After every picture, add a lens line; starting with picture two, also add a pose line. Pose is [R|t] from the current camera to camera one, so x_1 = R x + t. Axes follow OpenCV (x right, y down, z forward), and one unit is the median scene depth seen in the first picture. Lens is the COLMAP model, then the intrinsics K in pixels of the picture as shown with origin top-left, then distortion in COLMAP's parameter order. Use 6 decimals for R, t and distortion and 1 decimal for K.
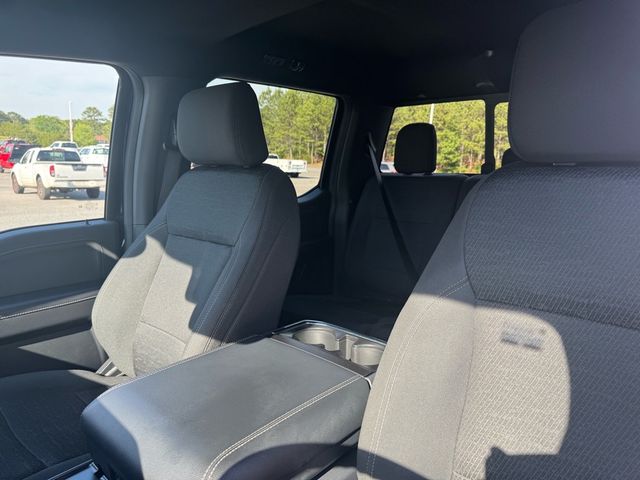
lens RADIAL K [[456.5, 0, 322.6], [0, 456.5, 241.2], [0, 0, 1]] dist [0.024573, -0.029954]
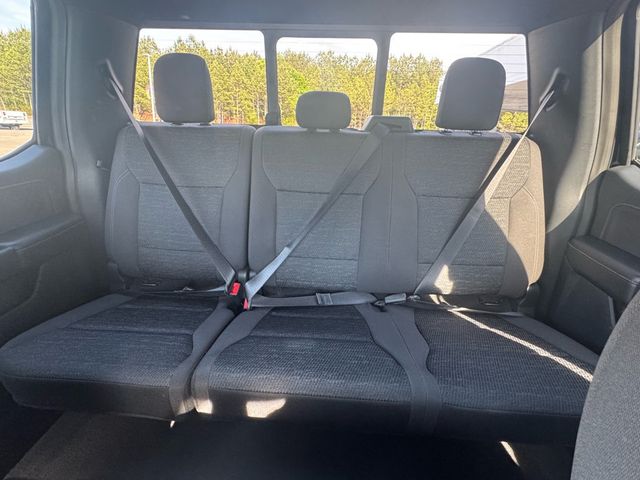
lens RADIAL K [[310.7, 0, 317.9], [0, 310.7, 240.3], [0, 0, 1]] dist [-0.000232, -0.003622]
pose [[0.776496, -0.209979, 0.594106, 0.013159], [0.084765, 0.969082, 0.231722, -0.054144], [-0.624395, -0.129572, 0.770287, 0.394972]]
